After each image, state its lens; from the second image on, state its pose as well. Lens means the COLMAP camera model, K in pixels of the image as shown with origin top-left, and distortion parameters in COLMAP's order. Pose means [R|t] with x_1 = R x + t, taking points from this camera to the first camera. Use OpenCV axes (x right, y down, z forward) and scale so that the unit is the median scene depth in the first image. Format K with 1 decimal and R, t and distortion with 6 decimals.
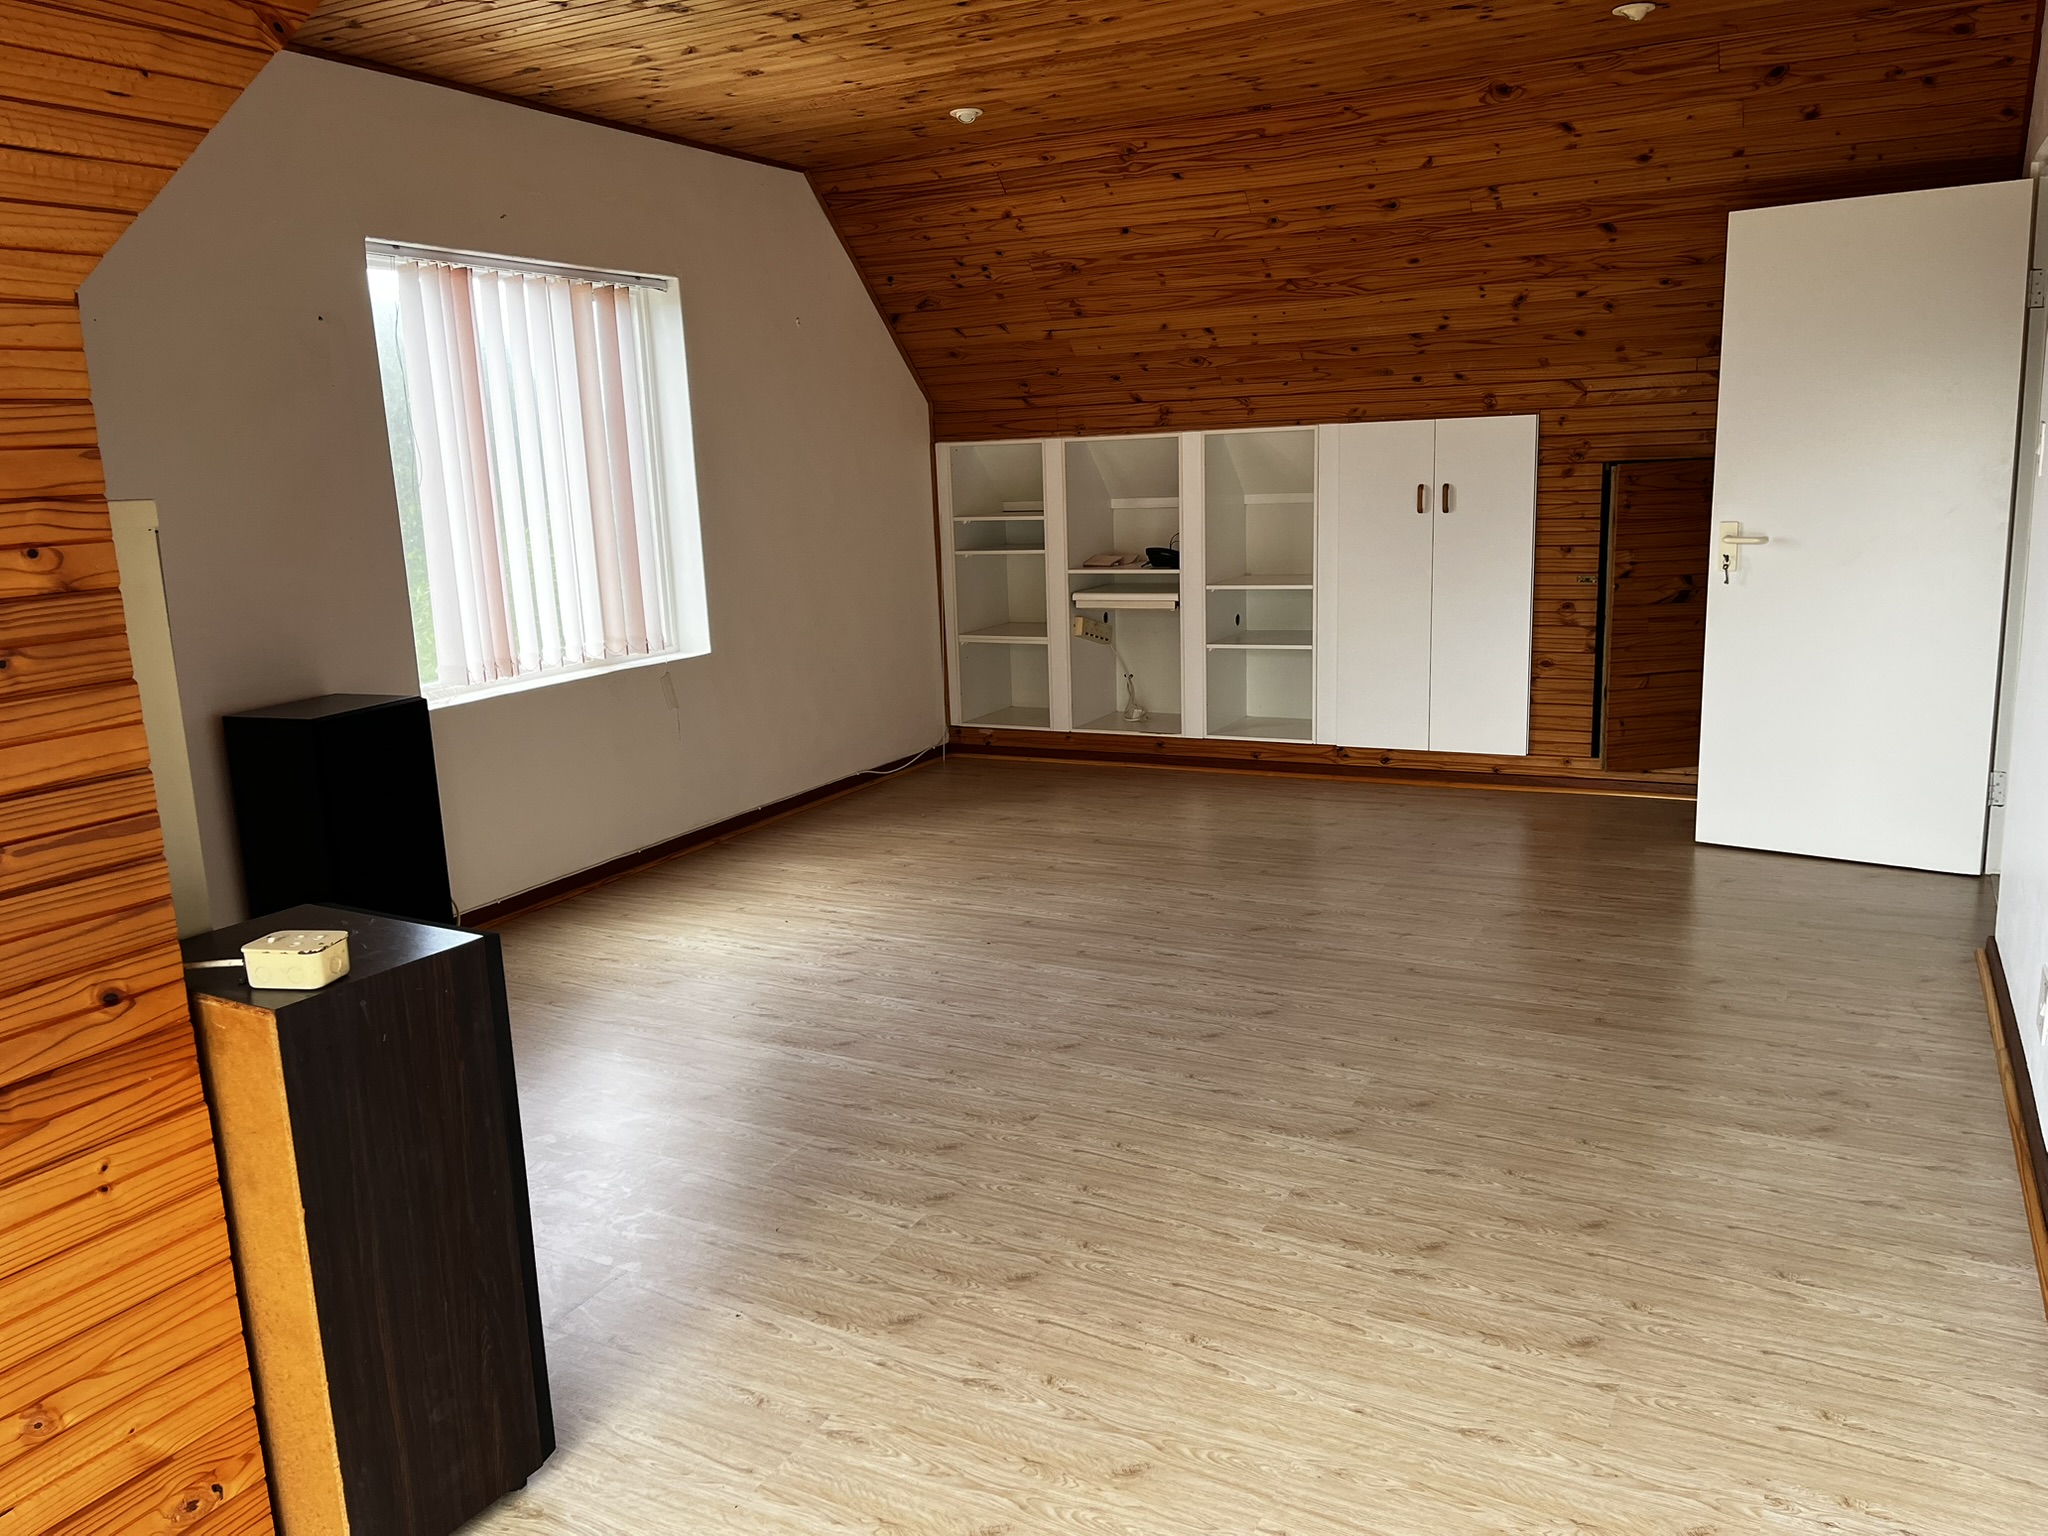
lens RADIAL K [[1554.8, 0, 1033.9], [0, 1554.8, 771.8], [0, 0, 1]] dist [0.014100, -0.018989]
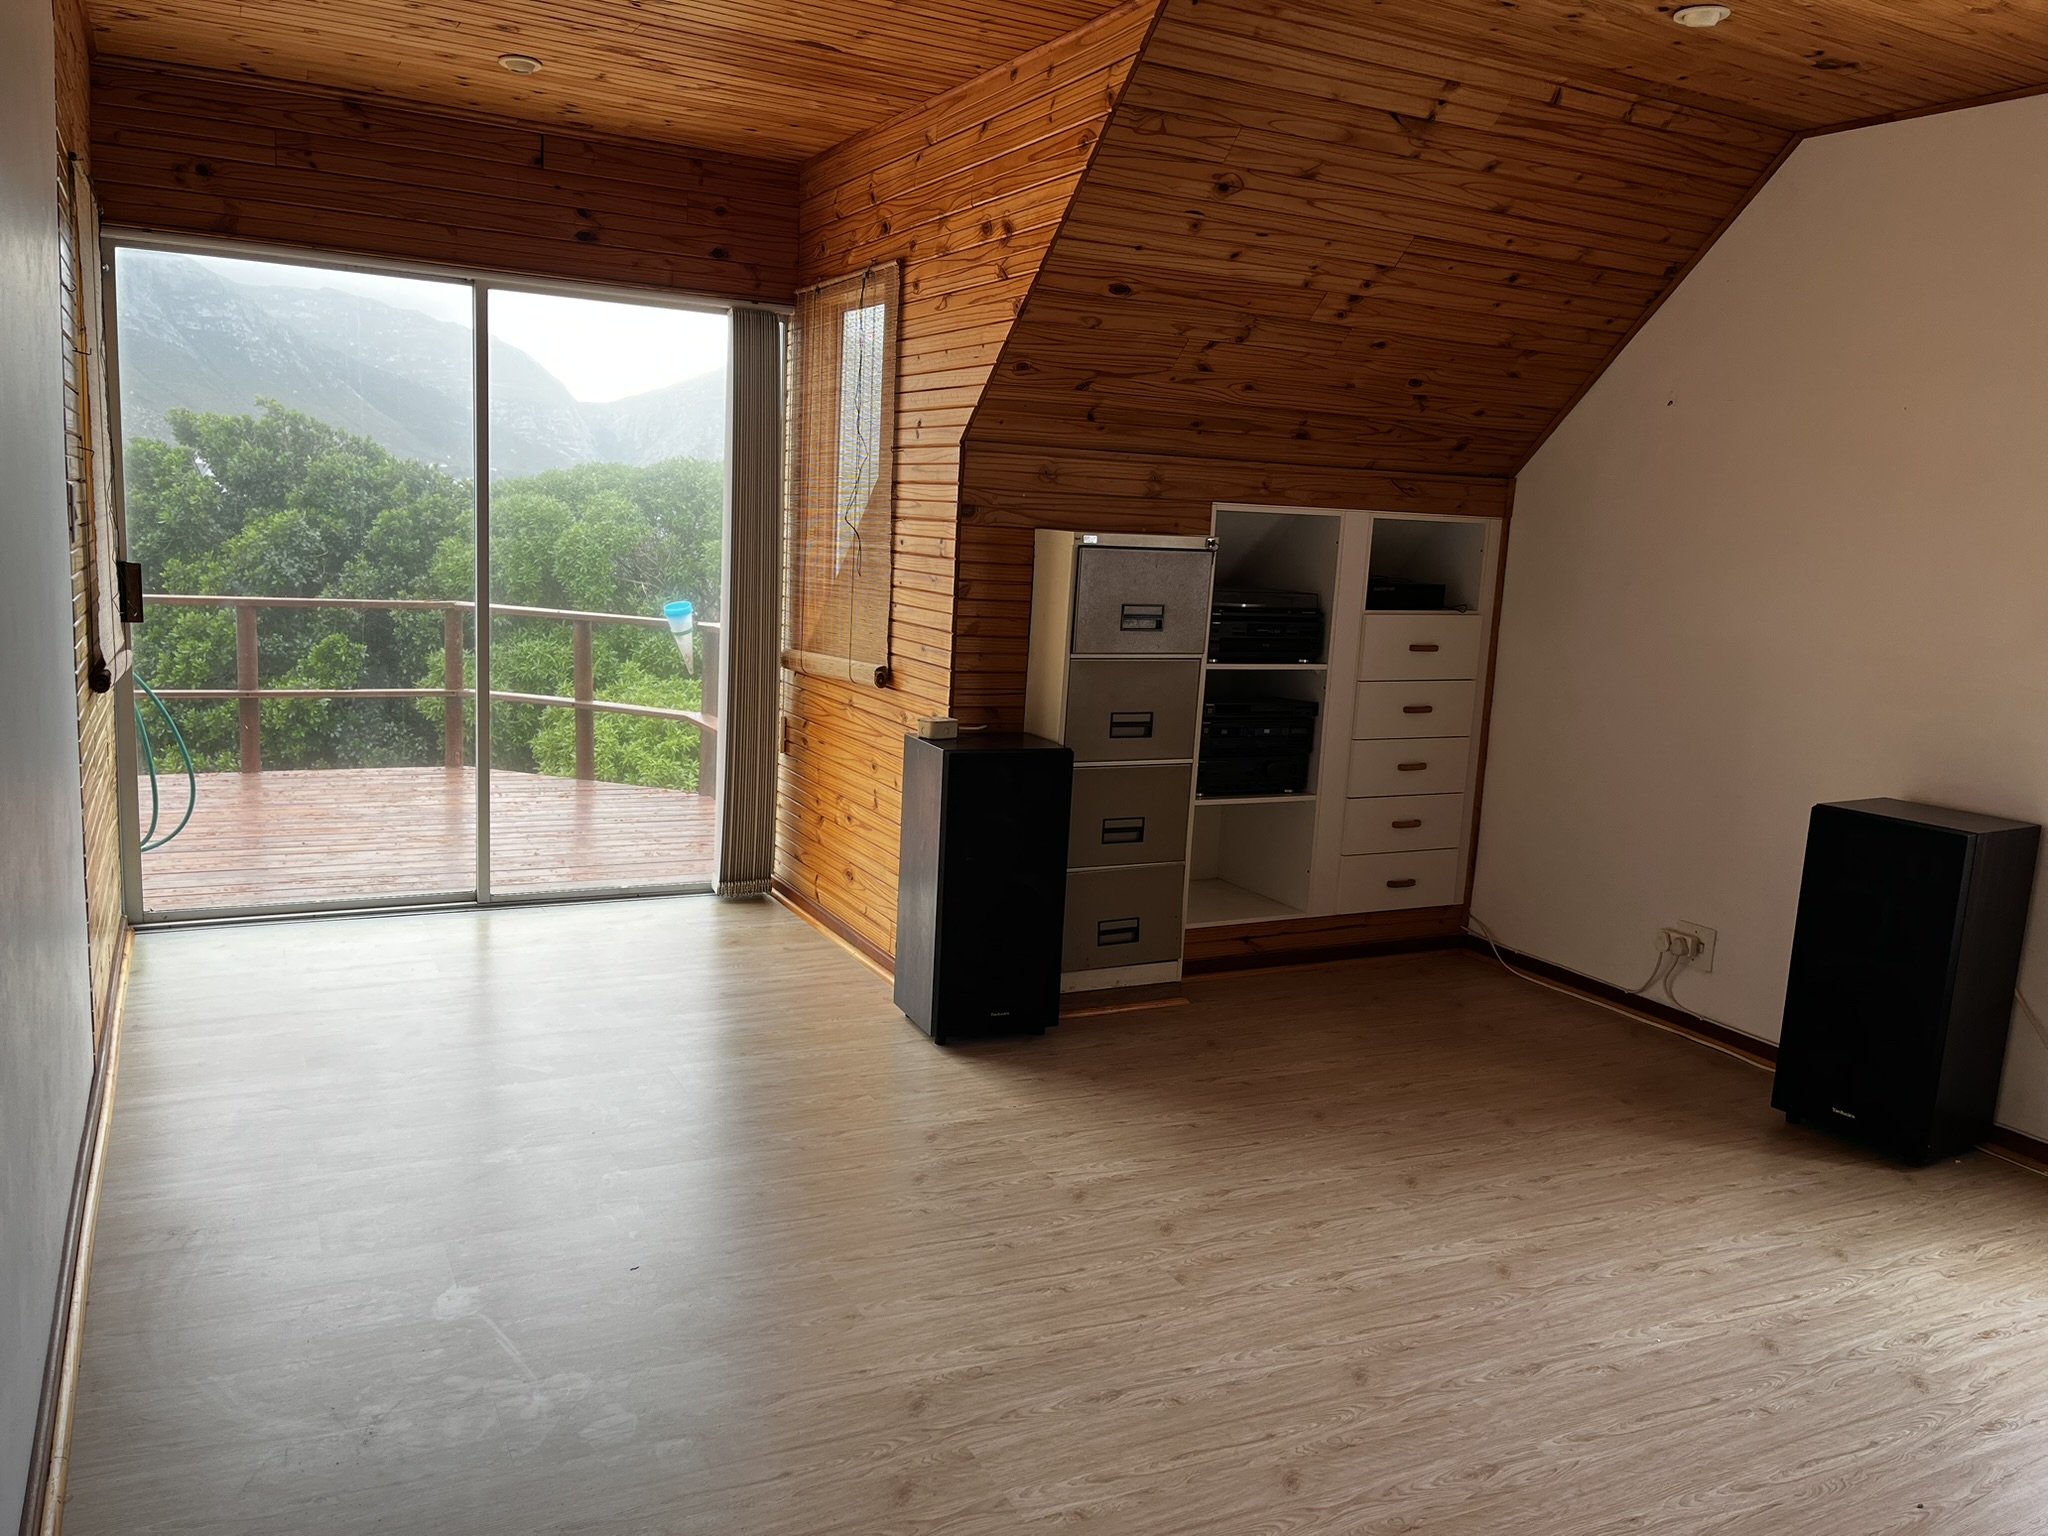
lens RADIAL K [[1554.8, 0, 1033.3], [0, 1554.8, 766.0], [0, 0, 1]] dist [0.014100, -0.018989]
pose [[-0.579979, 0.144252, -0.801758, 0.731833], [-0.185895, 0.934794, 0.302661, -0.314921], [0.793137, 0.324580, -0.515345, 1.306119]]
